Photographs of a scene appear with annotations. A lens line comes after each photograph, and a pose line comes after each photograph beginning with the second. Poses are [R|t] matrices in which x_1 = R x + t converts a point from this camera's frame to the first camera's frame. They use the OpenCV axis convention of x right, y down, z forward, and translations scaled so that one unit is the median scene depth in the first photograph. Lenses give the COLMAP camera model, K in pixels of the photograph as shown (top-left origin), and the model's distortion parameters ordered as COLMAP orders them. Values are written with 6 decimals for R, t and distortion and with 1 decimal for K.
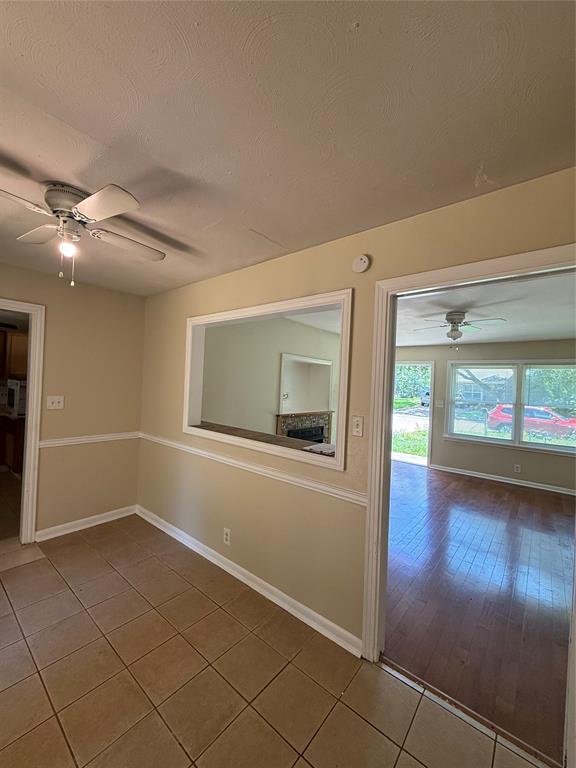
lens RADIAL K [[305.7, 0, 287.2], [0, 305.7, 383.9], [0, 0, 1]] dist [-0.001341, -0.000392]
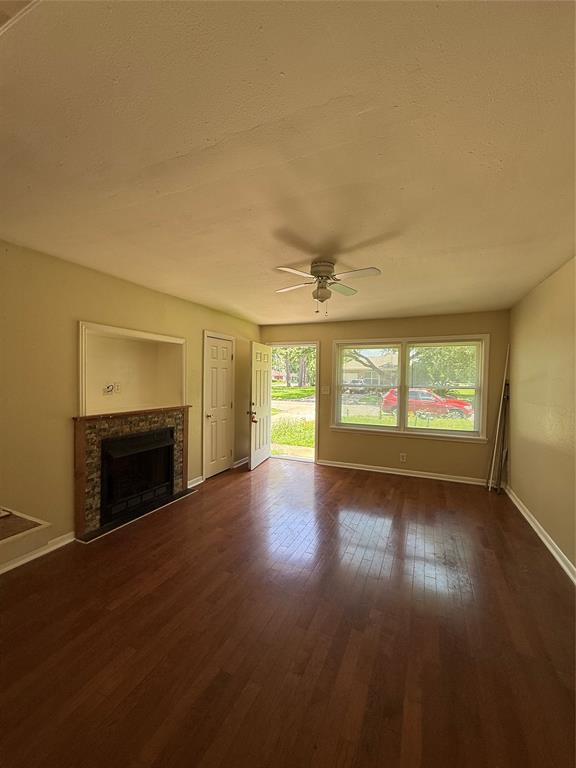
lens RADIAL K [[305.7, 0, 285.8], [0, 305.7, 386.0], [0, 0, 1]] dist [-0.001341, -0.000392]
pose [[0.963949, -0.036582, 0.263562, 0.185869], [0.026838, 0.998820, 0.040478, 0.017390], [-0.264731, -0.031945, 0.963793, 0.221502]]
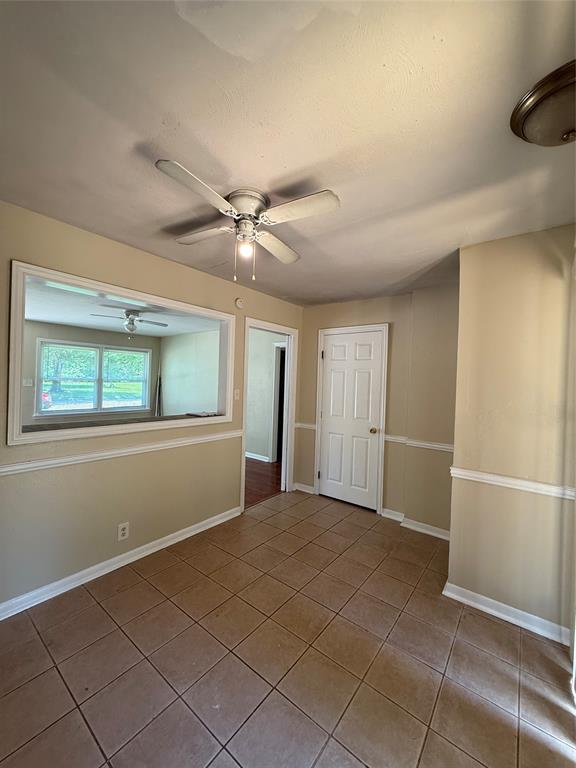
lens RADIAL K [[305.7, 0, 288.0], [0, 305.7, 384.2], [0, 0, 1]] dist [-0.001341, -0.000392]
pose [[-0.022921, -0.054112, 0.998272, -0.535852], [-0.035437, 0.997951, 0.053281, -0.010144], [-0.999109, -0.034155, -0.024792, 0.253538]]
